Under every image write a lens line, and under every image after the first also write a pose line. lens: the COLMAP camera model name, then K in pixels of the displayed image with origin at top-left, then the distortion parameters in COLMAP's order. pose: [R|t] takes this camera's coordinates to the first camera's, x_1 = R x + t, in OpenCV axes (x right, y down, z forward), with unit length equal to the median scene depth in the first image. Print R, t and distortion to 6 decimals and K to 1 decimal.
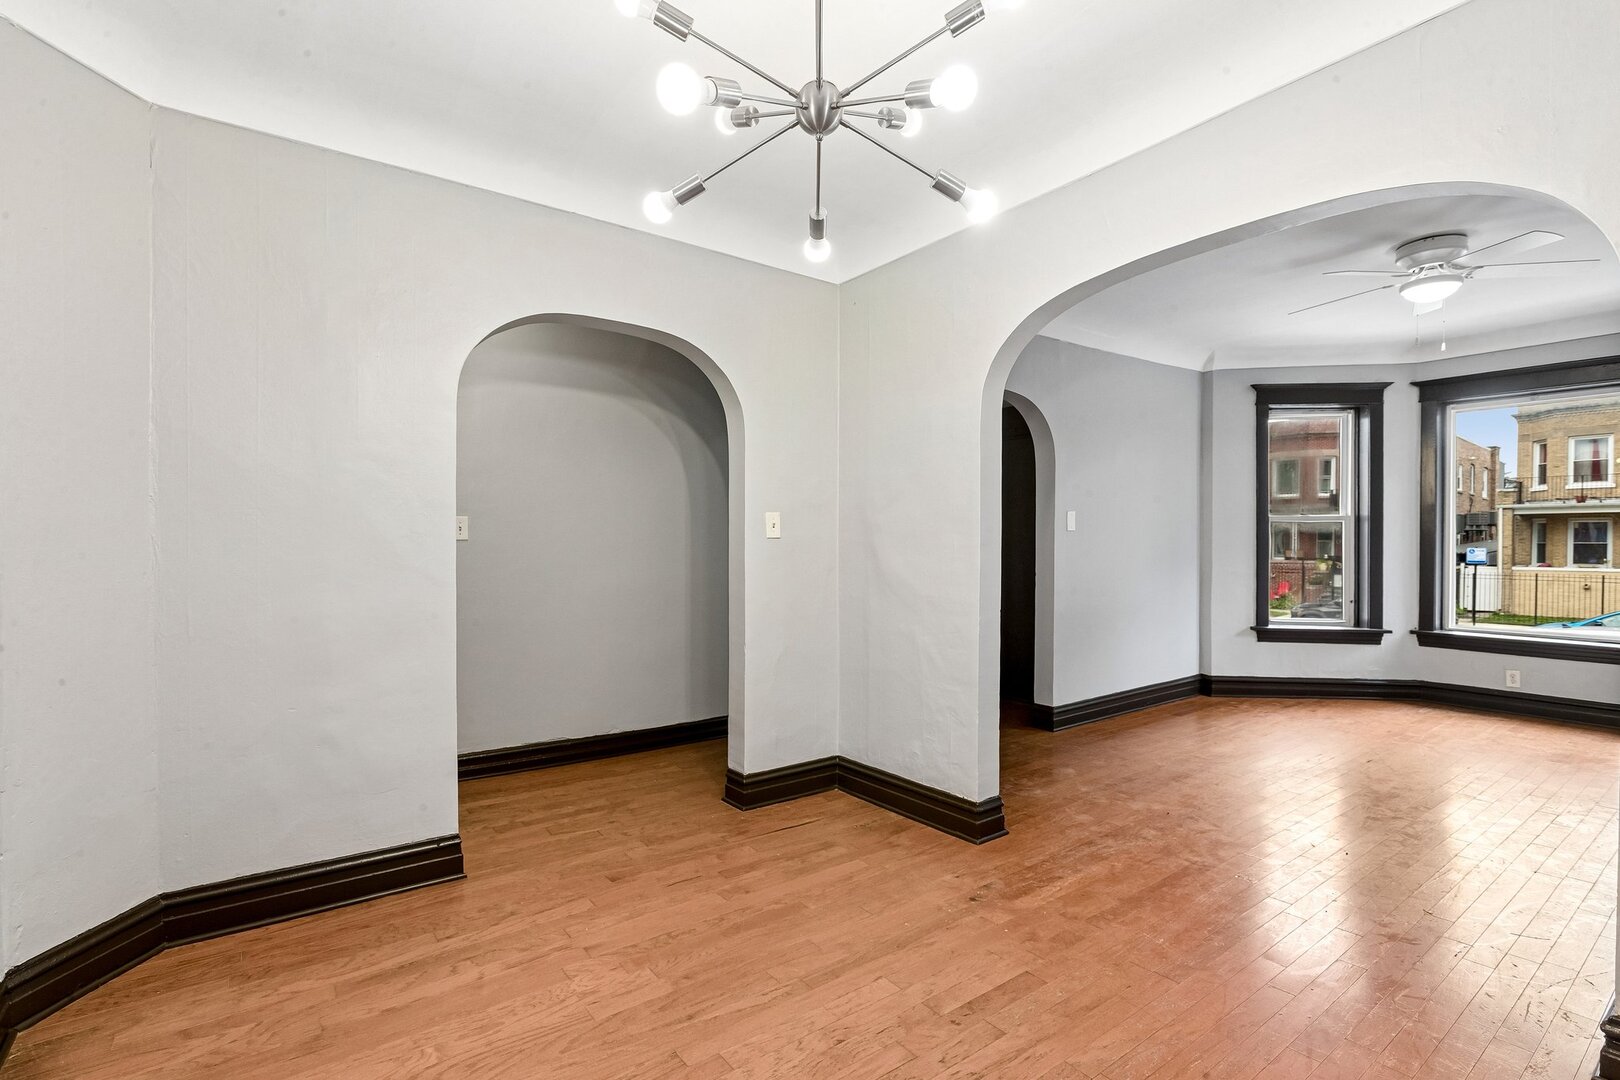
lens RADIAL K [[766.9, 0, 819.7], [0, 766.9, 553.1], [0, 0, 1]] dist [-0.000638, 0.000286]
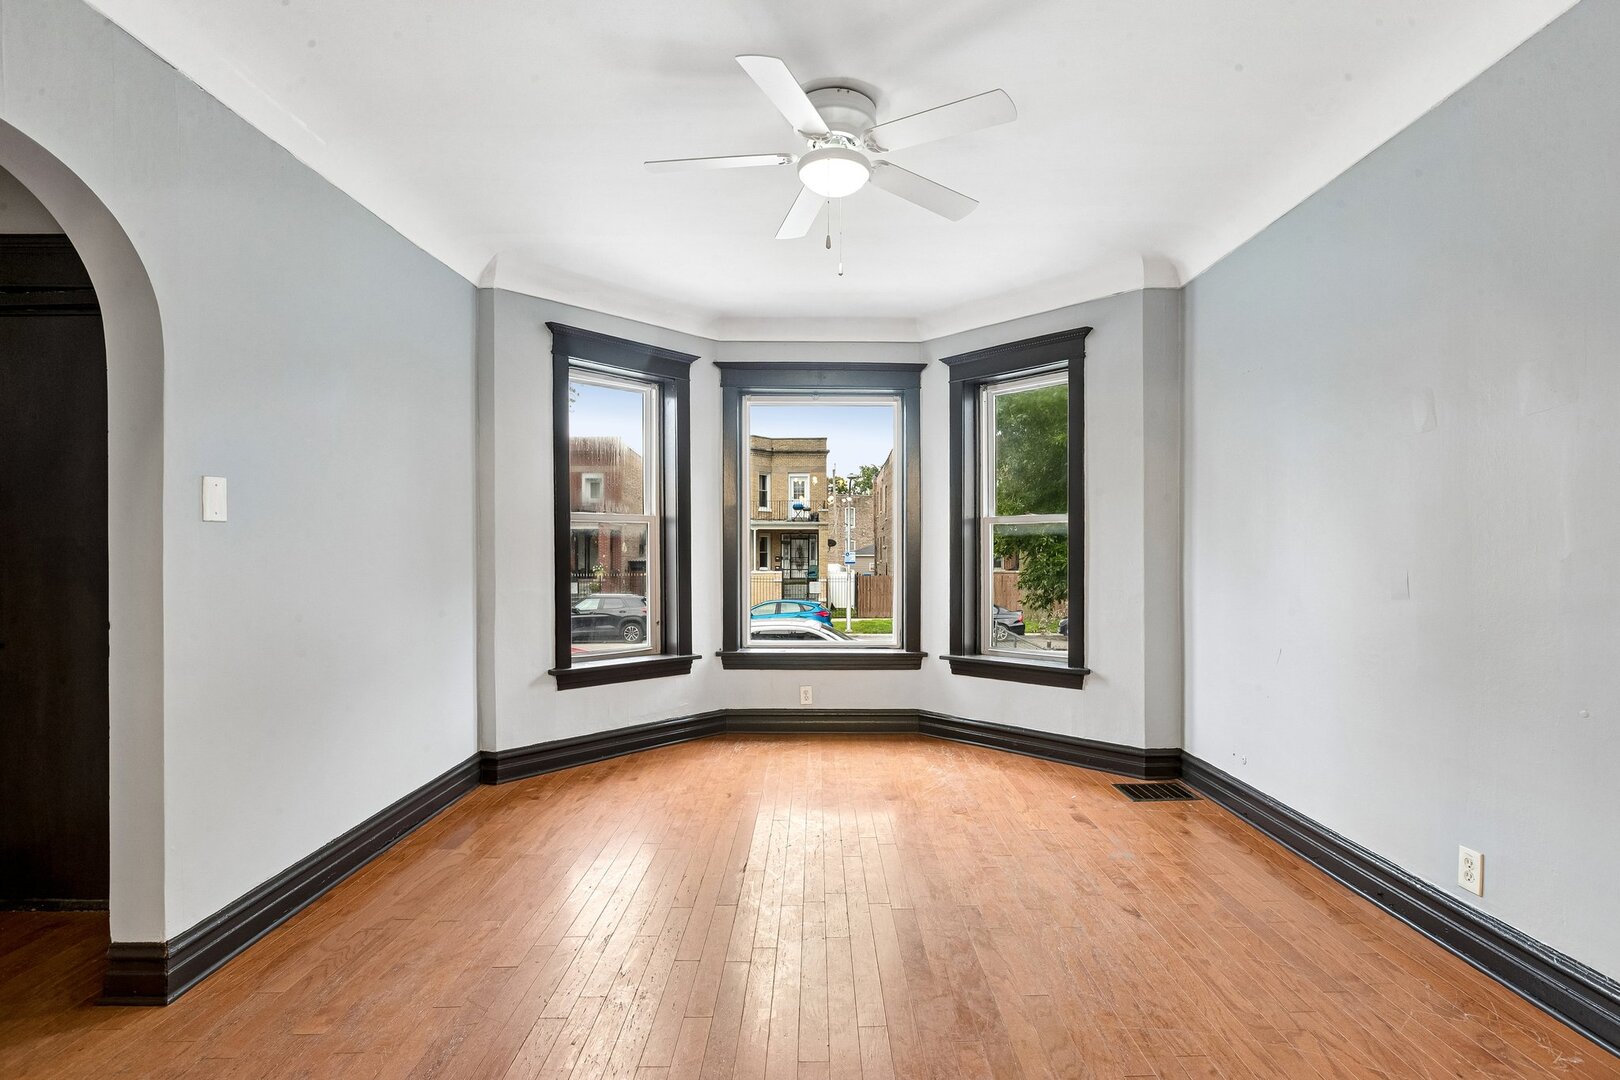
lens RADIAL K [[766.9, 0, 819.7], [0, 766.9, 553.1], [0, 0, 1]] dist [-0.000638, 0.000286]
pose [[0.599763, -0.002533, 0.800174, 0.156651], [0.013972, 0.999876, -0.007308, -0.001798], [-0.800056, 0.015563, 0.599724, 0.393333]]
